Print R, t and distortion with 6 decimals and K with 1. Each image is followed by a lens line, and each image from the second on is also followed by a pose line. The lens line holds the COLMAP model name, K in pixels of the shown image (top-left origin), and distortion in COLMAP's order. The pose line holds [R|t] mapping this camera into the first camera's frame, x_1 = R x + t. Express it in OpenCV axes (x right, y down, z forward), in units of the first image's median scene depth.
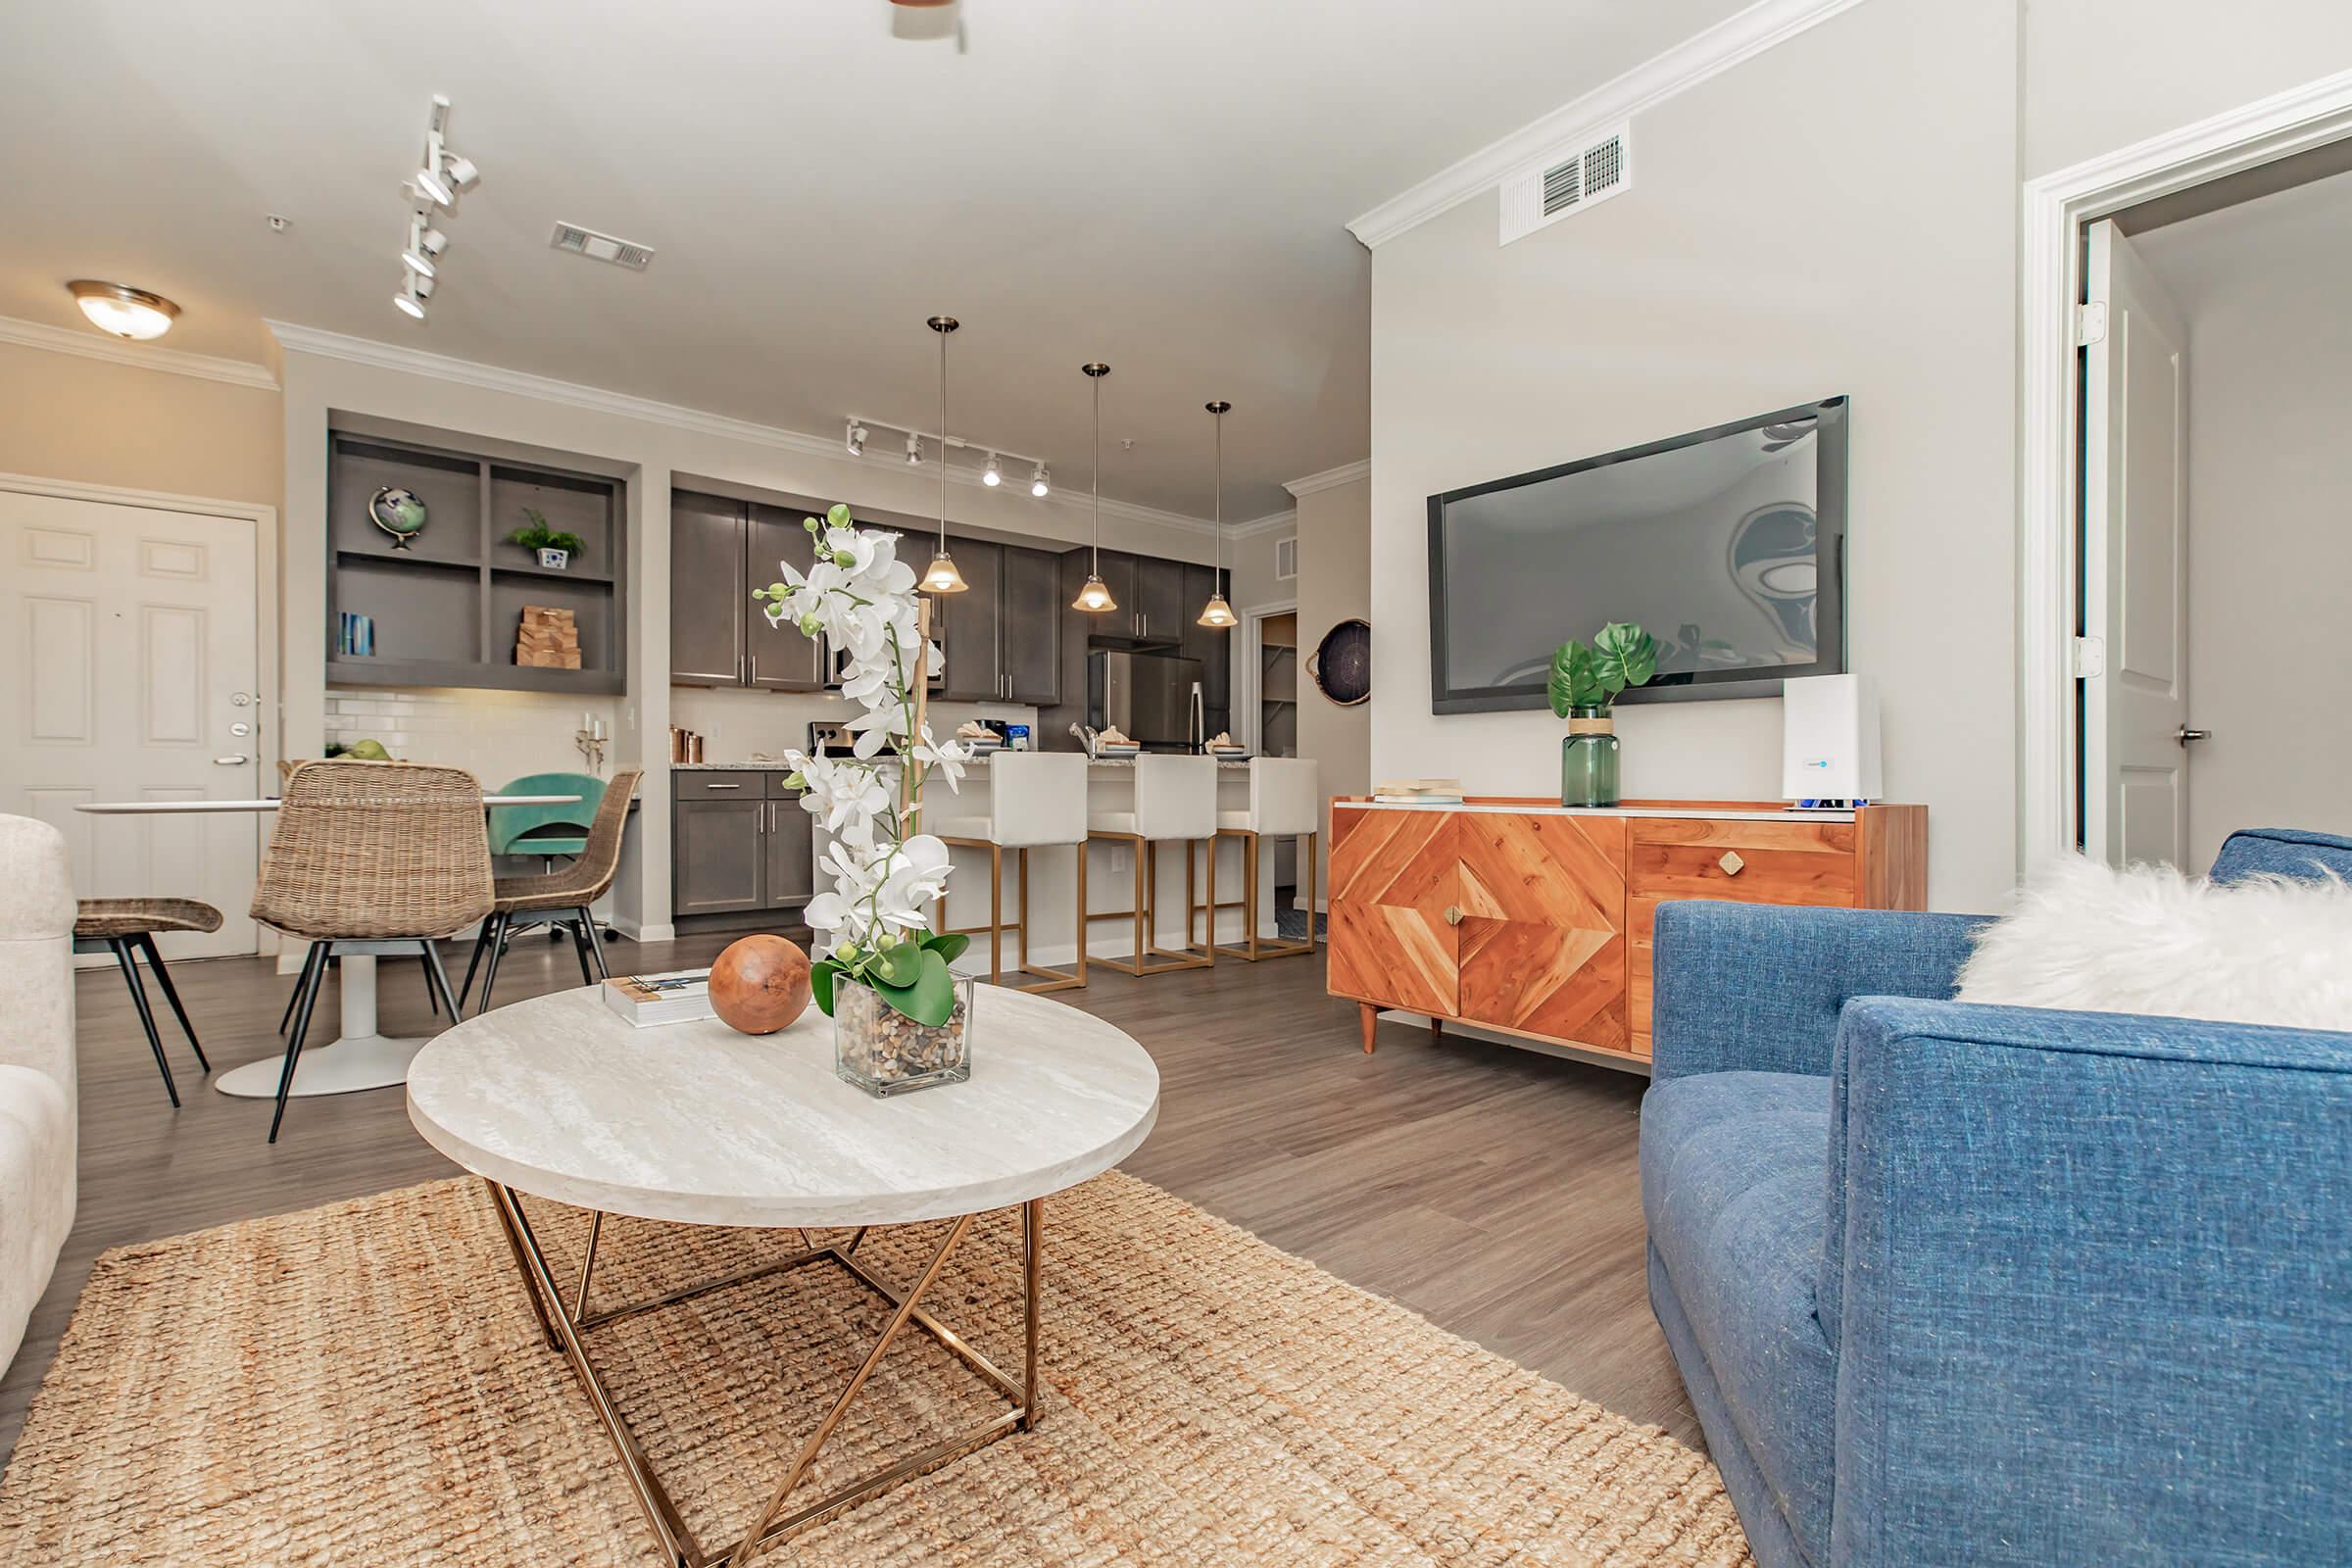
lens RADIAL K [[1068.8, 0, 1176.0], [0, 1068.8, 784.0], [0, 0, 1]] dist [0.003178, 0.000069]
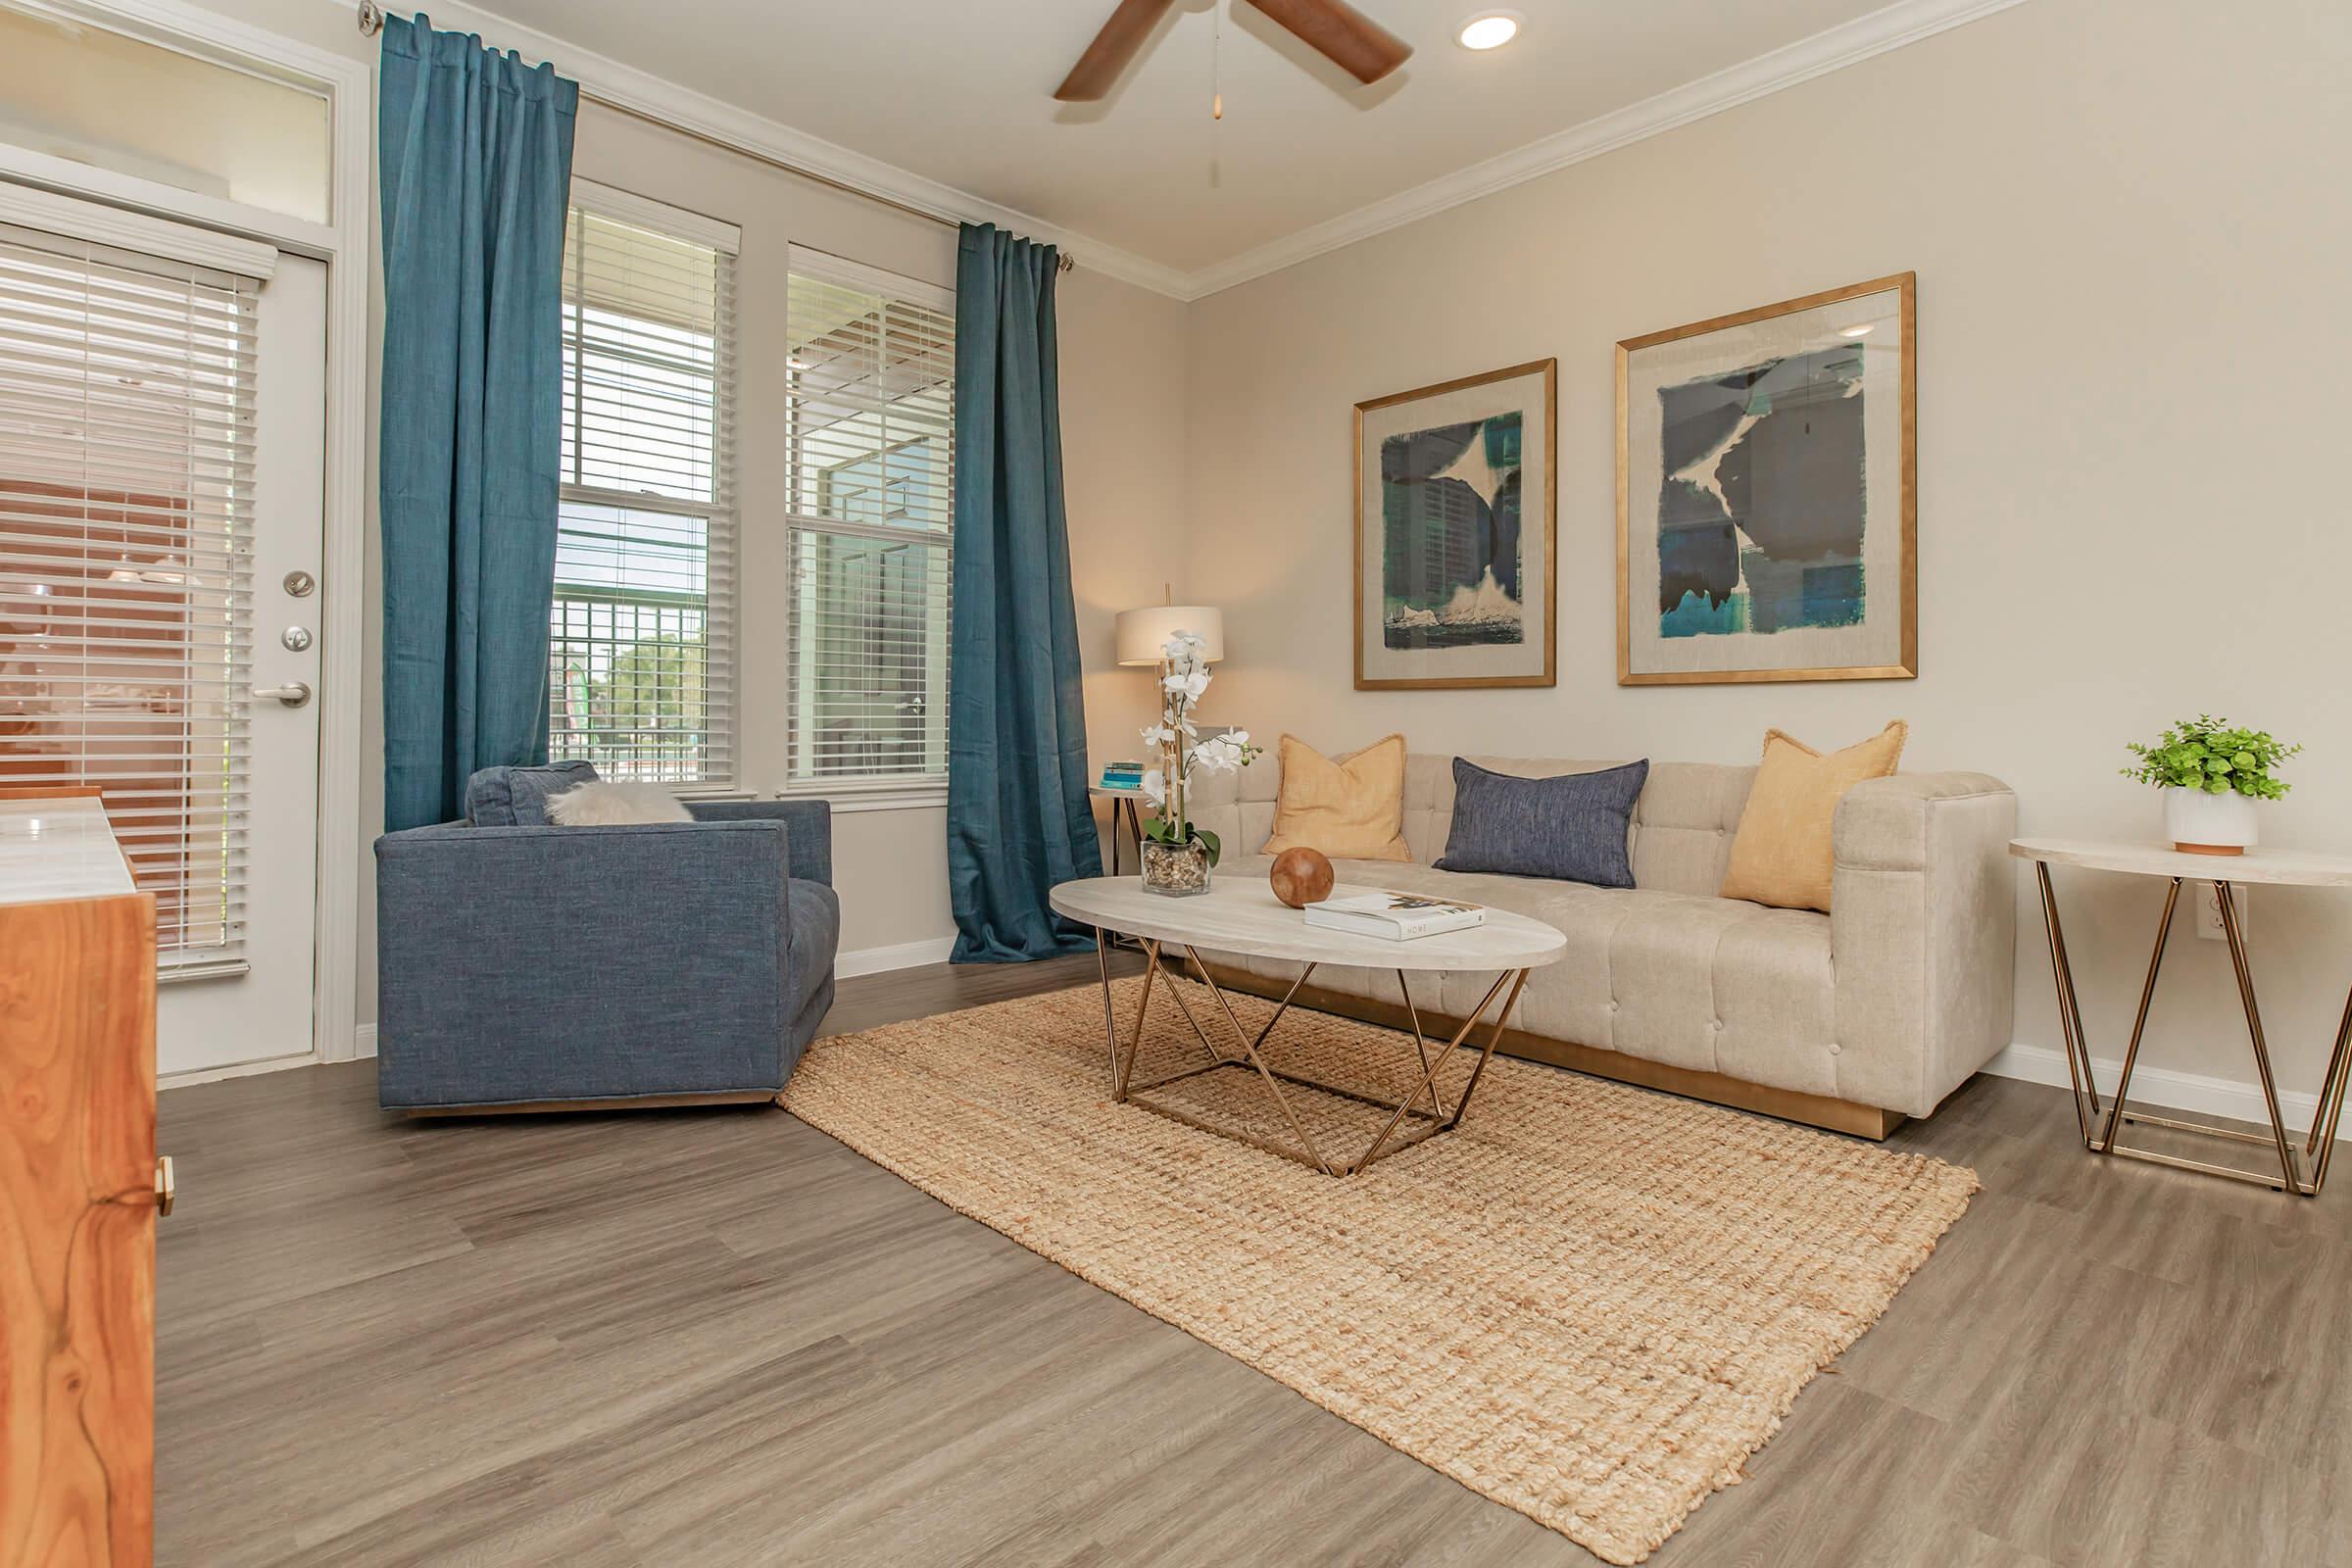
lens RADIAL K [[1152.3, 0, 1096.4], [0, 1152.3, 700.2], [0, 0, 1]] dist [0.002918, -0.000050]
pose [[-0.999335, -0.009286, -0.035267, -0.011624], [-0.008702, 0.999823, -0.016691, -0.024181], [0.035415, -0.016373, -0.999239, 1.468022]]
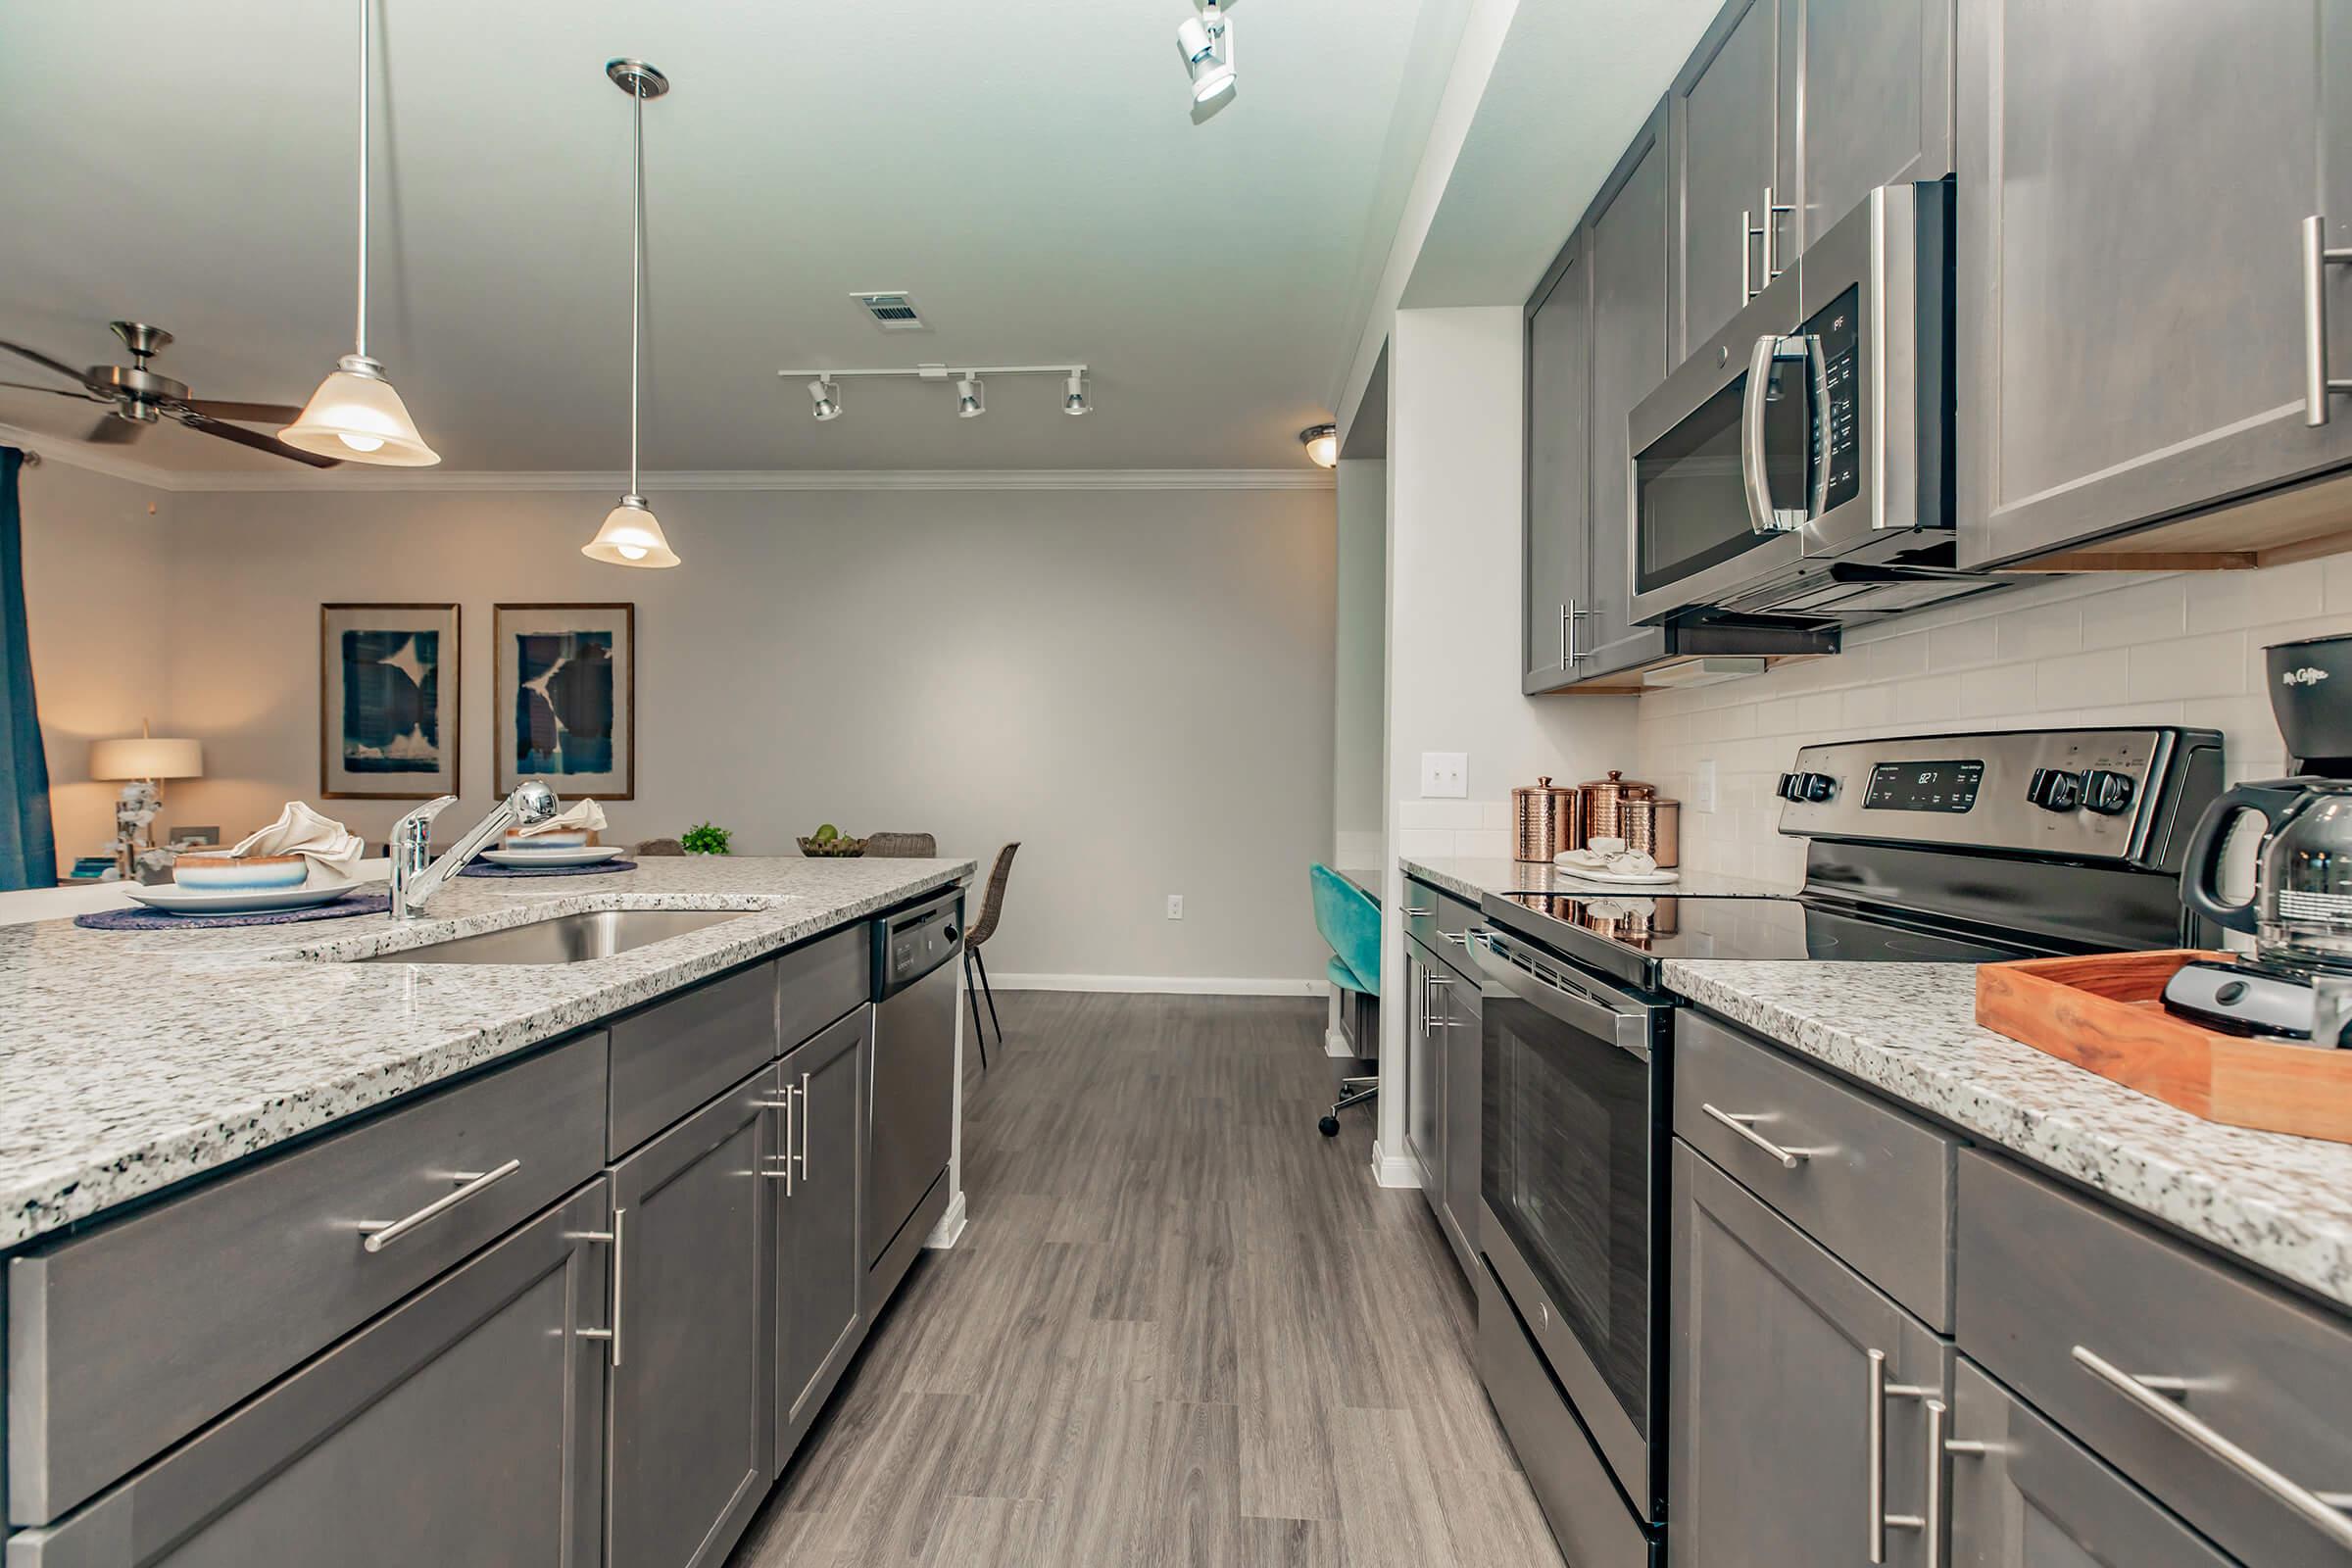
lens RADIAL K [[1068.8, 0, 1176.0], [0, 1068.8, 784.0], [0, 0, 1]] dist [0.003178, 0.000069]
pose [[-0.679921, -0.008774, -0.733233, -0.010856], [-0.010939, 0.999939, -0.001823, -0.112647], [0.733204, 0.006781, -0.679975, 2.654675]]
